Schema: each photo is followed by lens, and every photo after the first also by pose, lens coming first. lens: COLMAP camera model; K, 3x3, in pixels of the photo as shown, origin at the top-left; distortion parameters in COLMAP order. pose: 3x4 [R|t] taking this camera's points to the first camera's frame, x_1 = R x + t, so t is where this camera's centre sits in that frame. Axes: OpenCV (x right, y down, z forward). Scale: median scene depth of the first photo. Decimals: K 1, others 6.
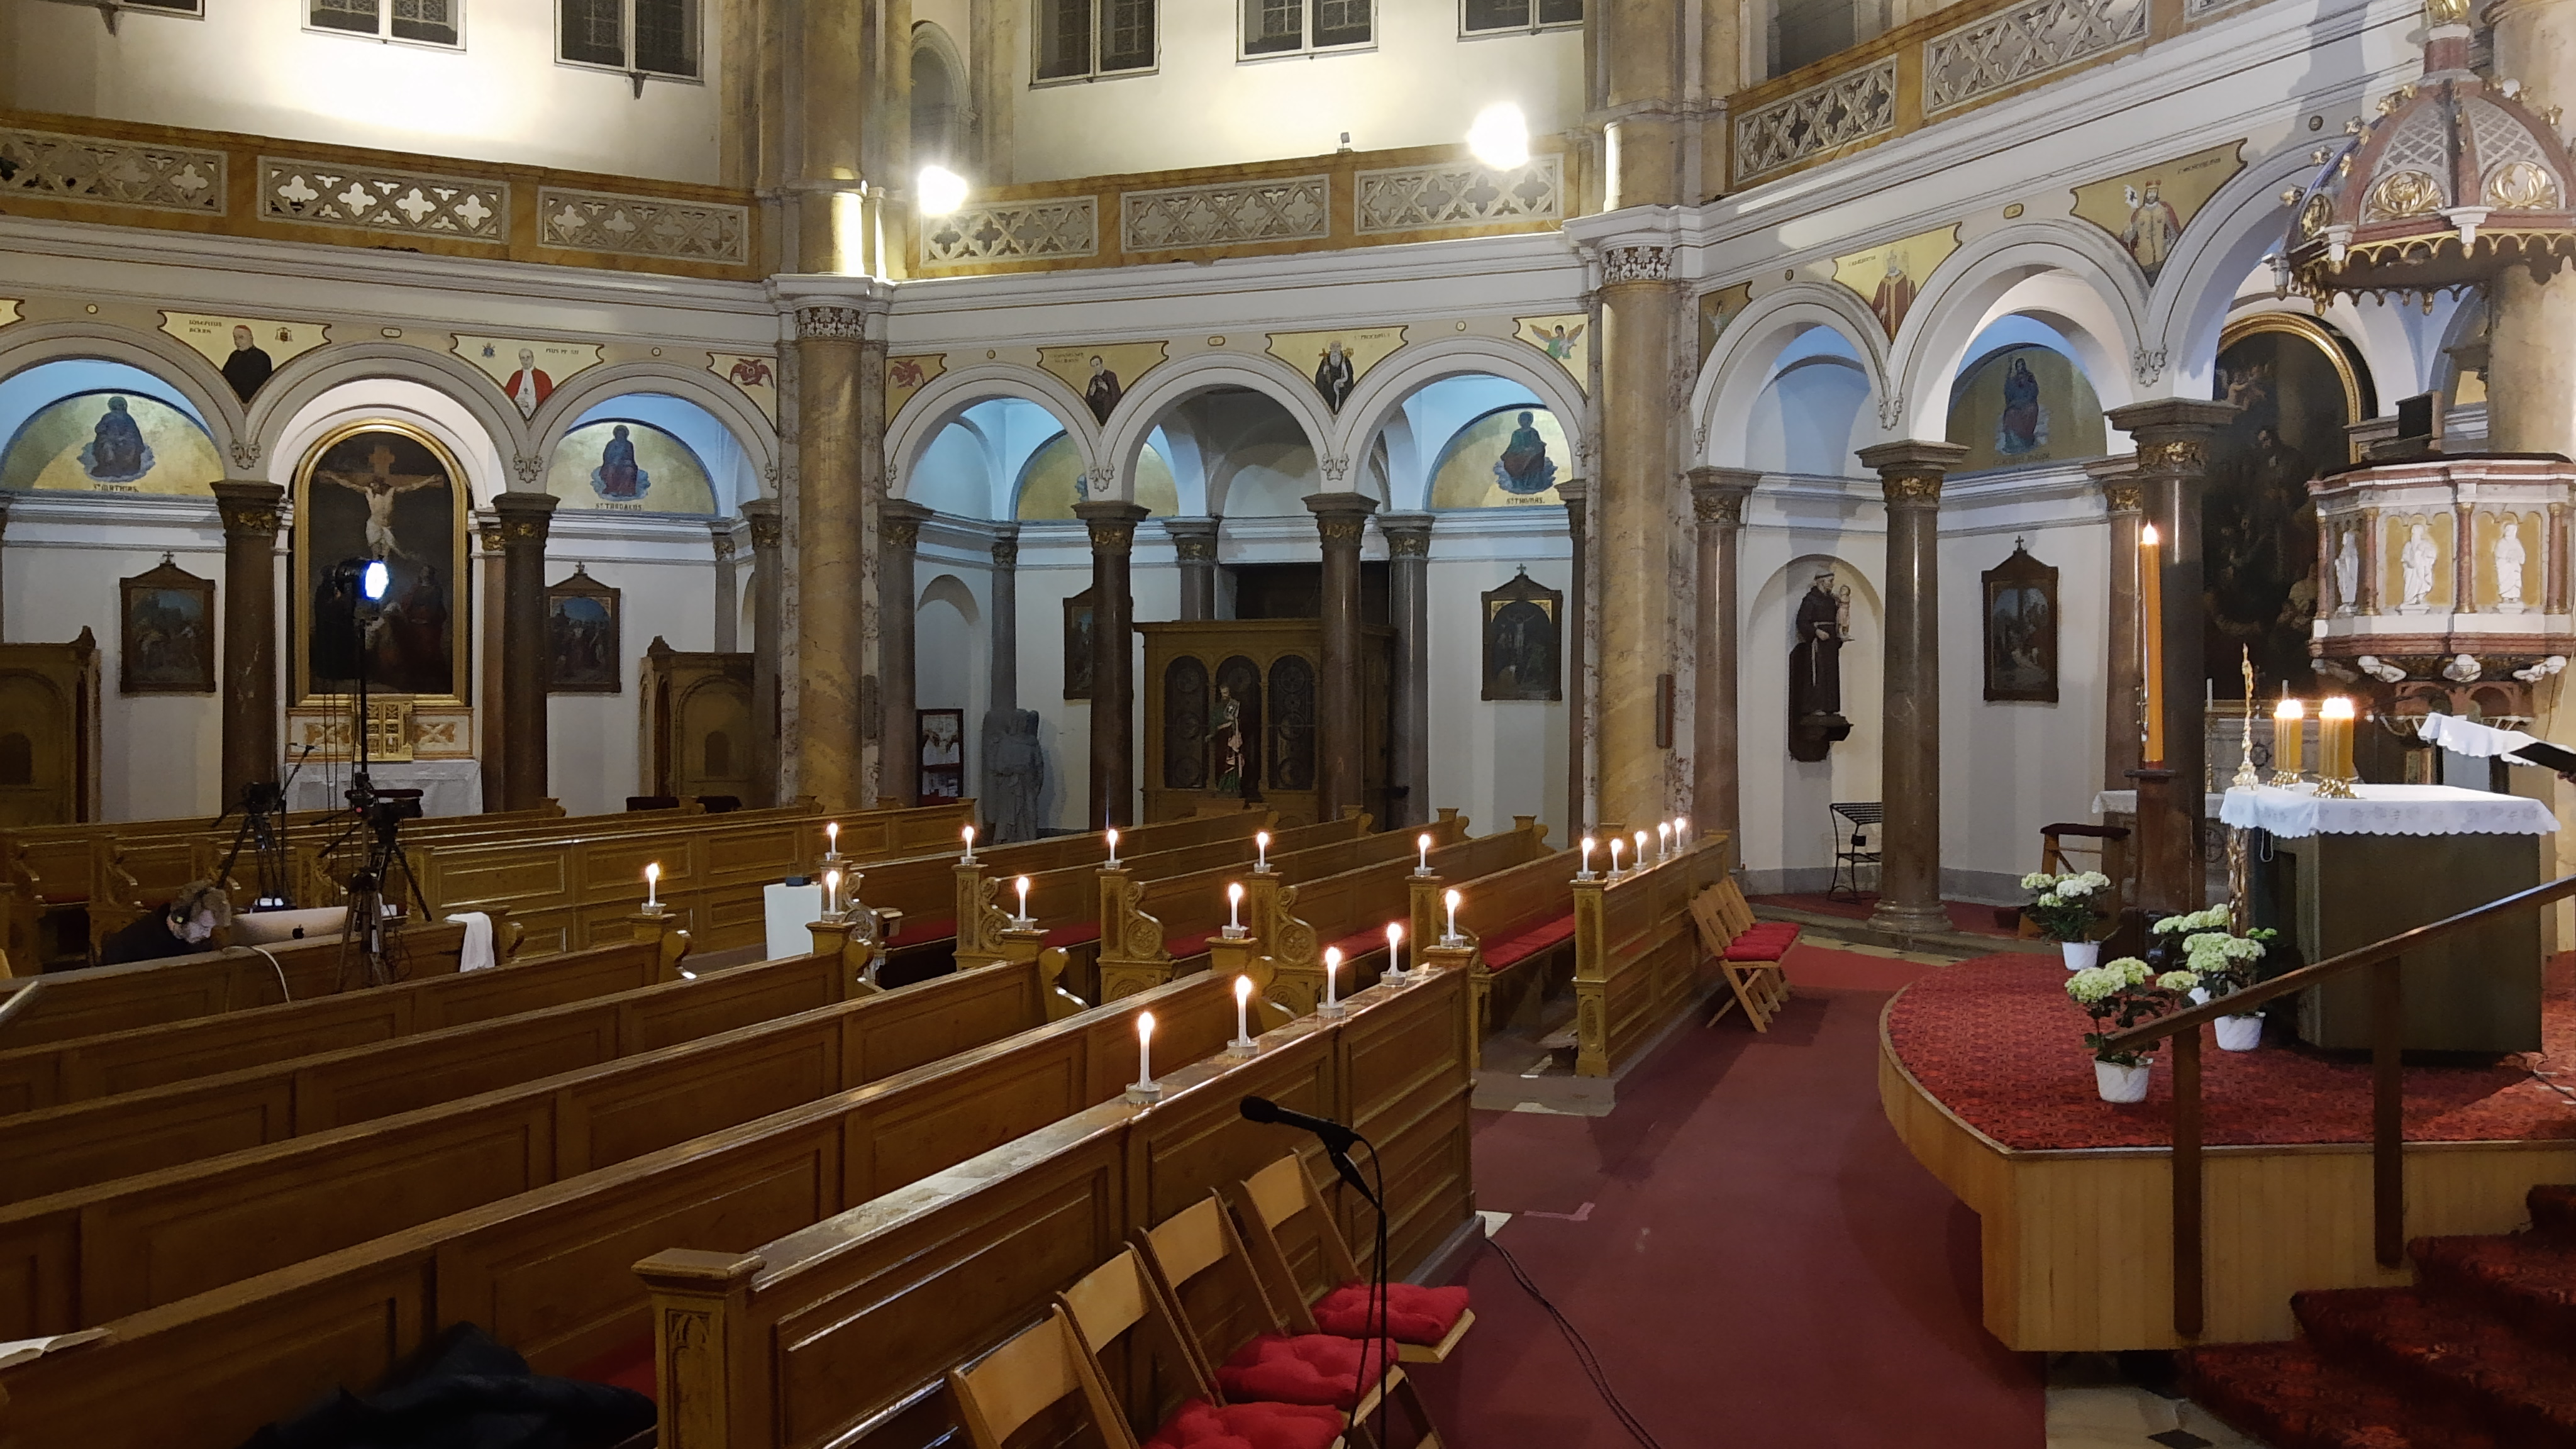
lens RADIAL K [[2036.3, 0, 1290.7], [0, 2036.3, 735.1], [0, 0, 1]] dist [-0.001326, -0.020015]
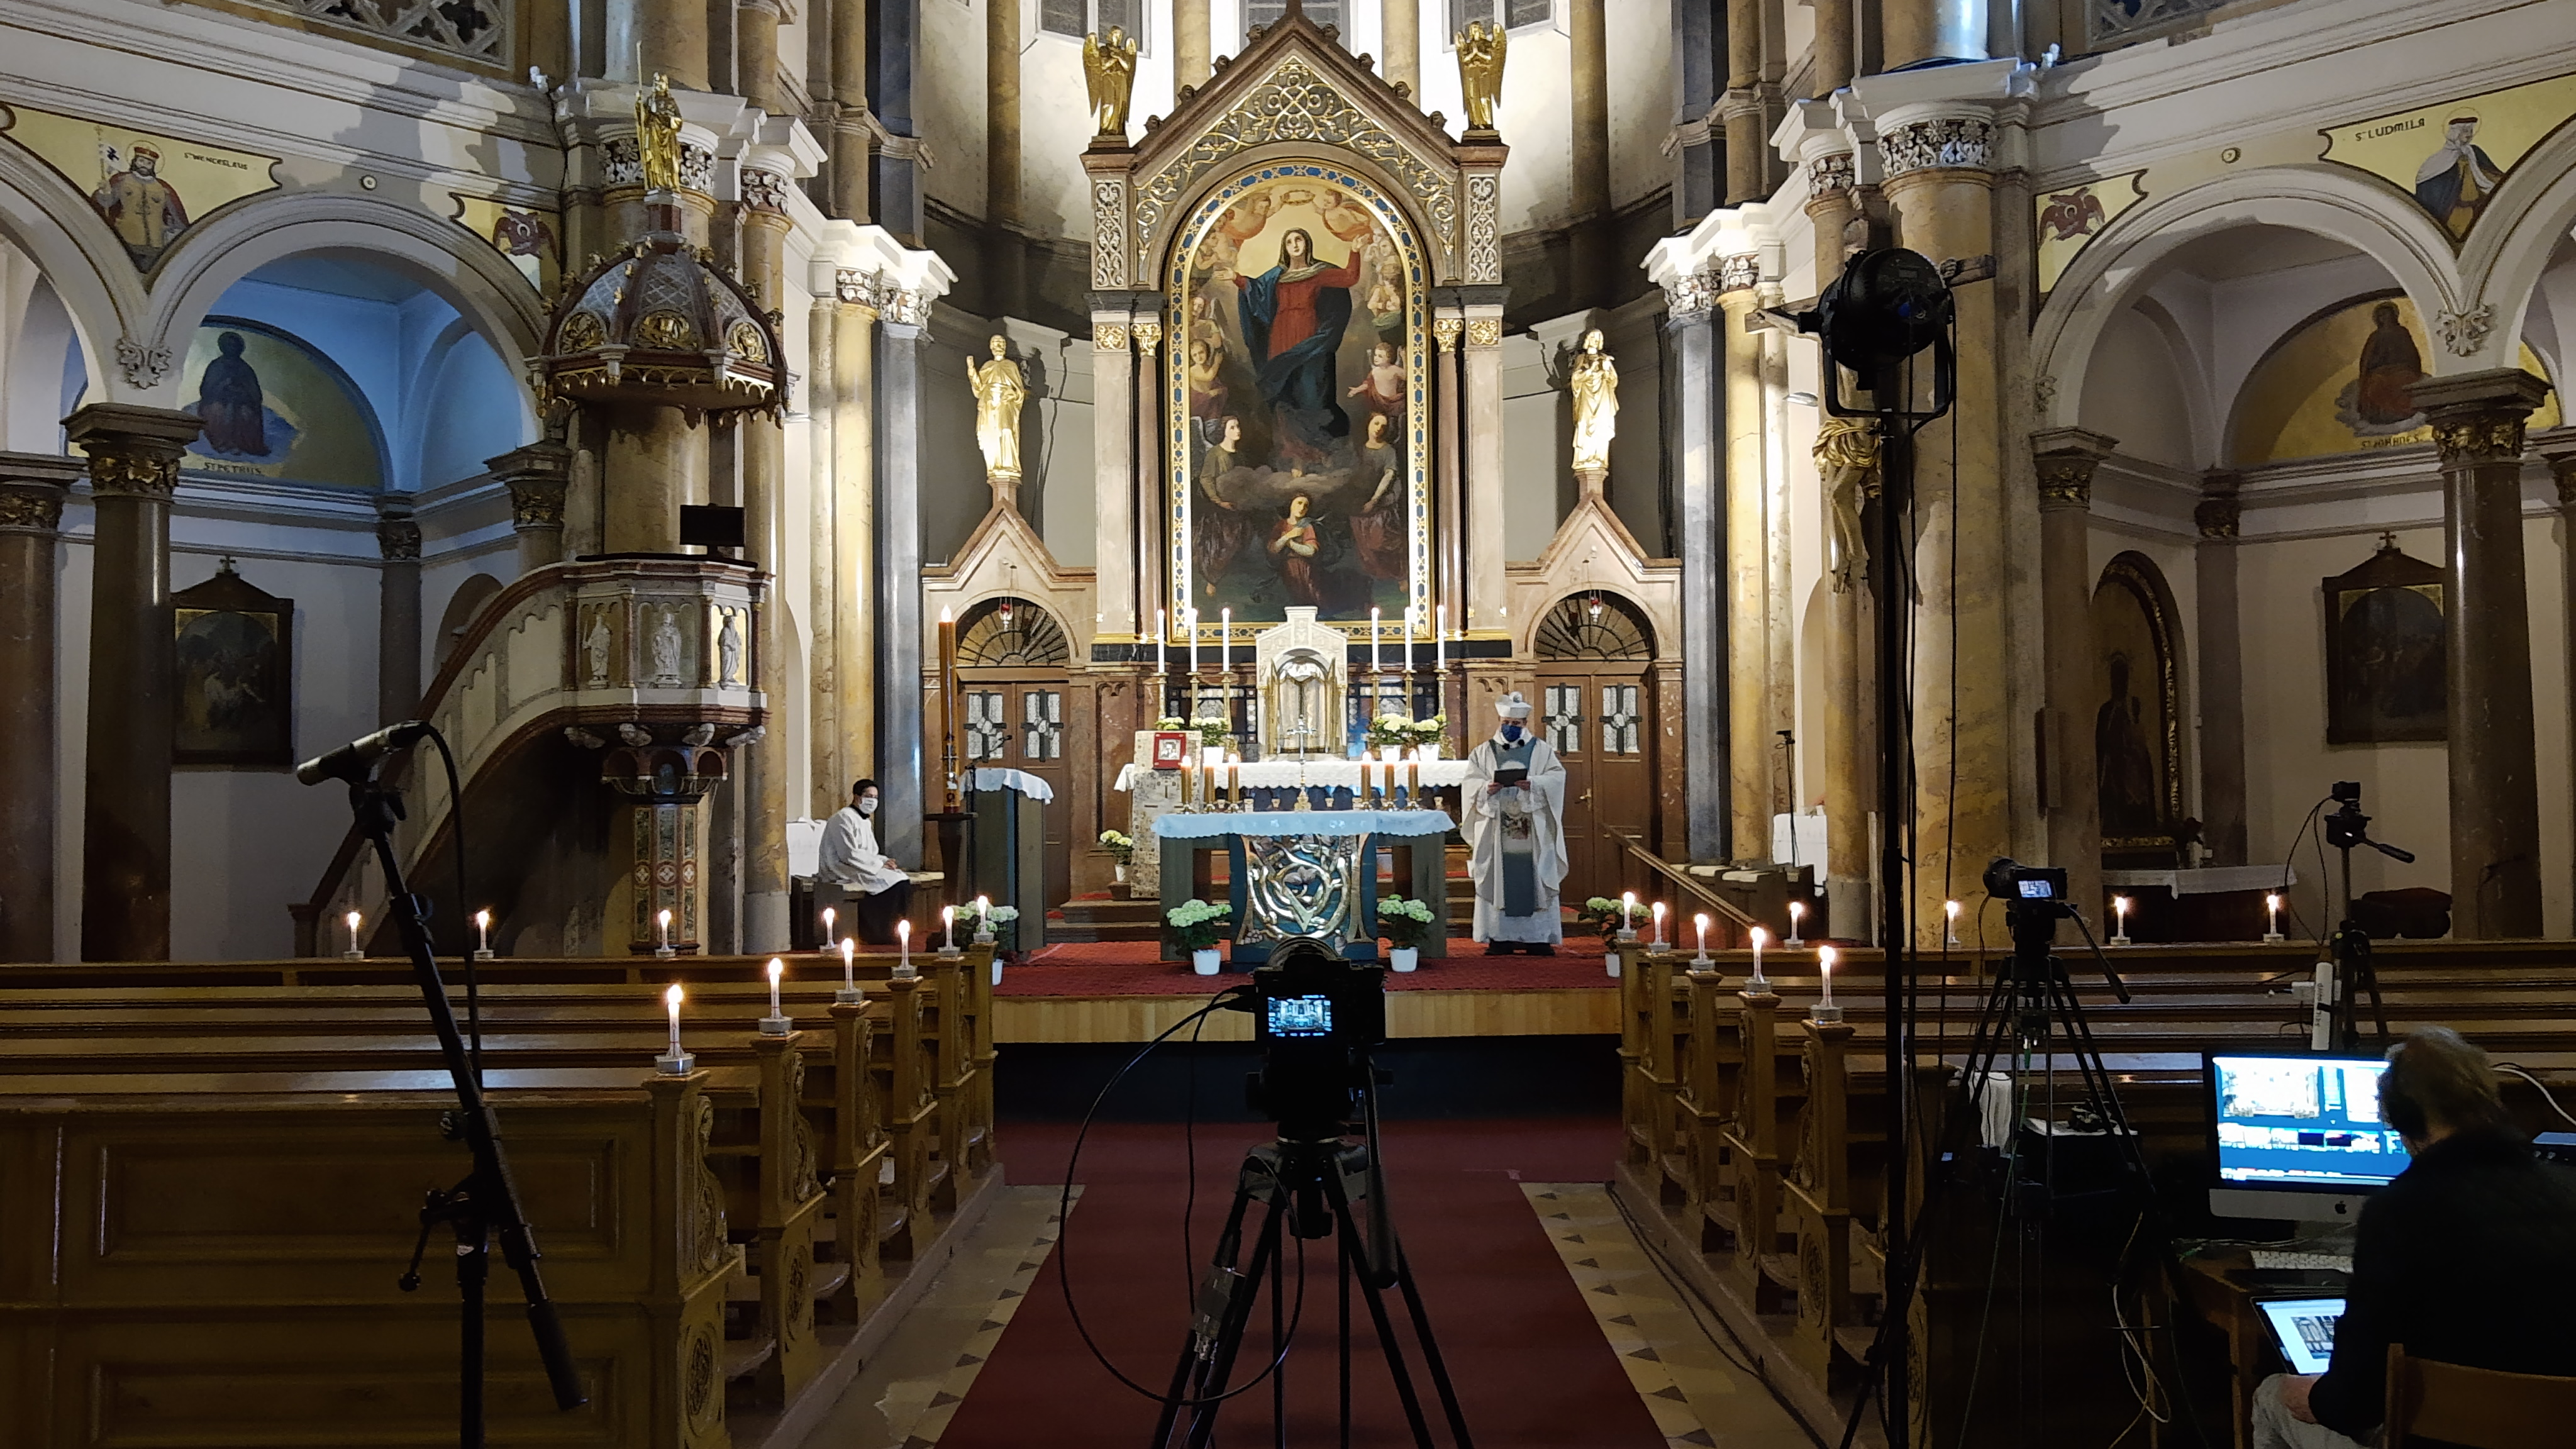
lens RADIAL K [[2081.7, 0, 1288.0], [0, 2081.7, 724.5], [0, 0, 1]] dist [0.000972, -0.004017]
pose [[-0.333164, 0.040798, 0.941986, -0.393069], [0.023379, 0.999114, -0.035004, 0.006088], [-0.942579, 0.010361, -0.333822, 0.610484]]
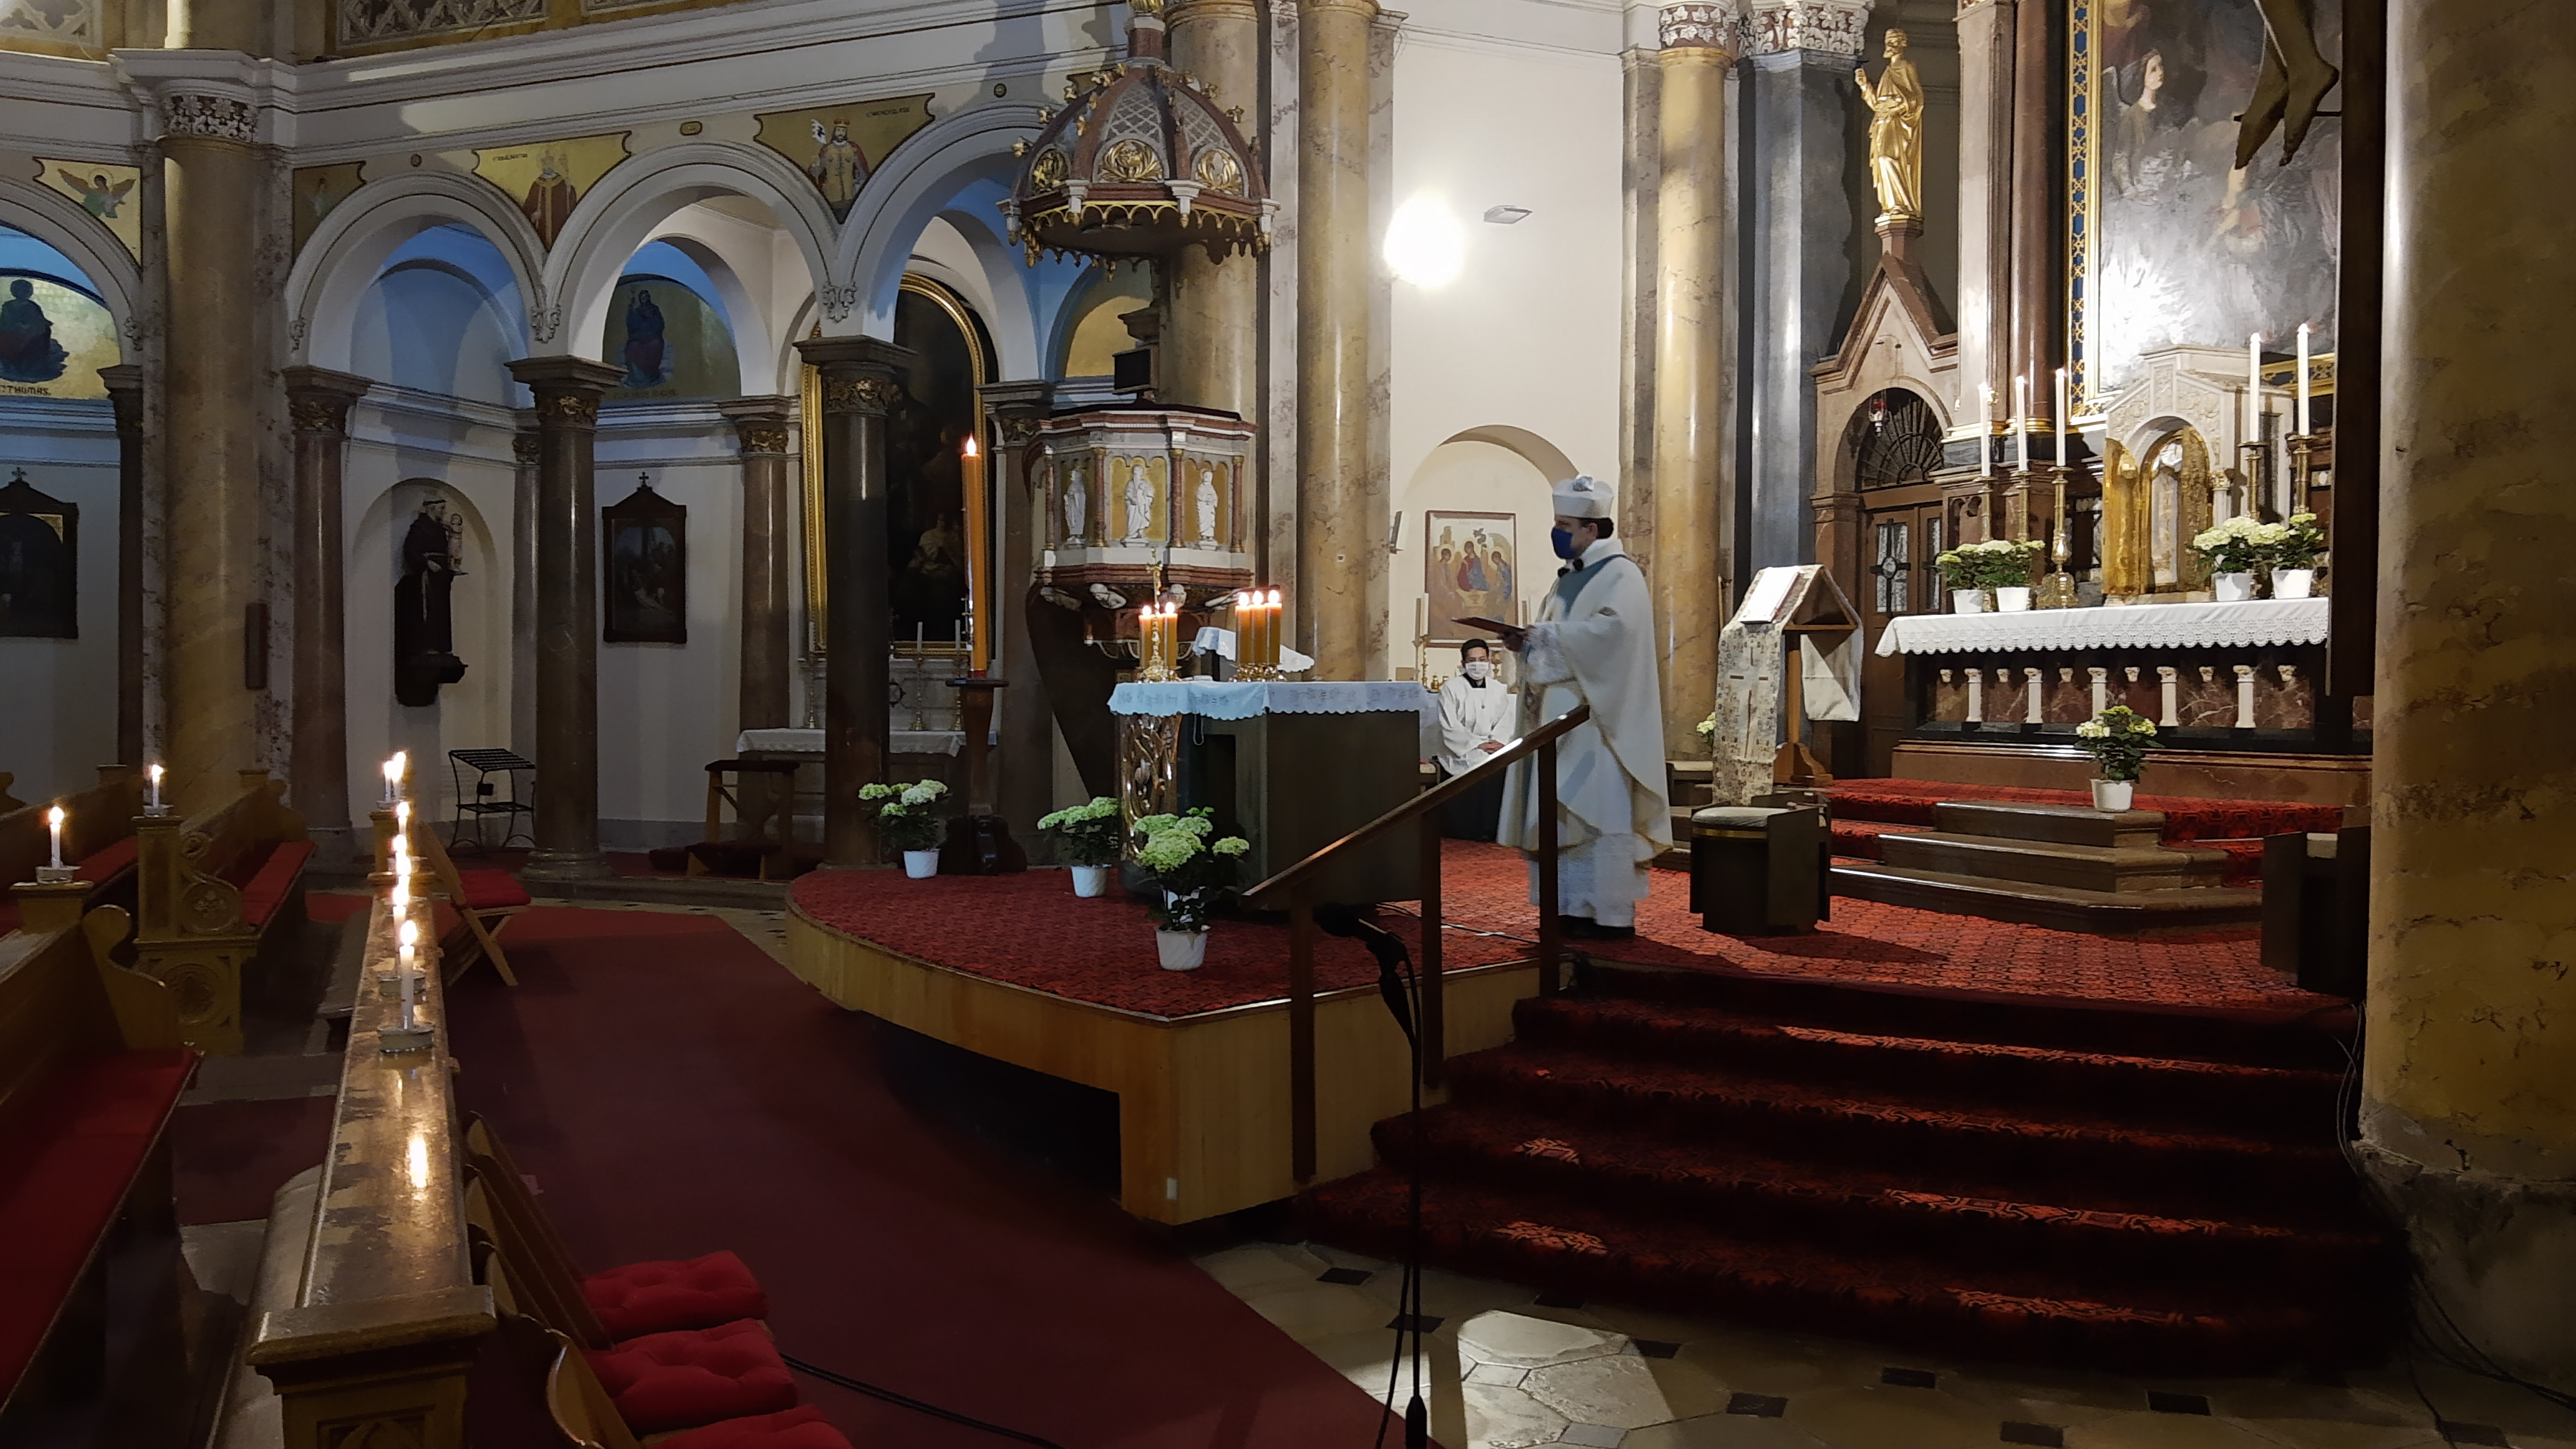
lens RADIAL K [[2036.3, 0, 1290.7], [0, 2036.3, 735.1], [0, 0, 1]] dist [-0.001326, -0.020015]
pose [[0.733743, -0.012724, 0.679308, -0.076272], [0.005412, 0.999902, 0.012883, 0.016440], [-0.679405, -0.005777, 0.733740, 0.072125]]
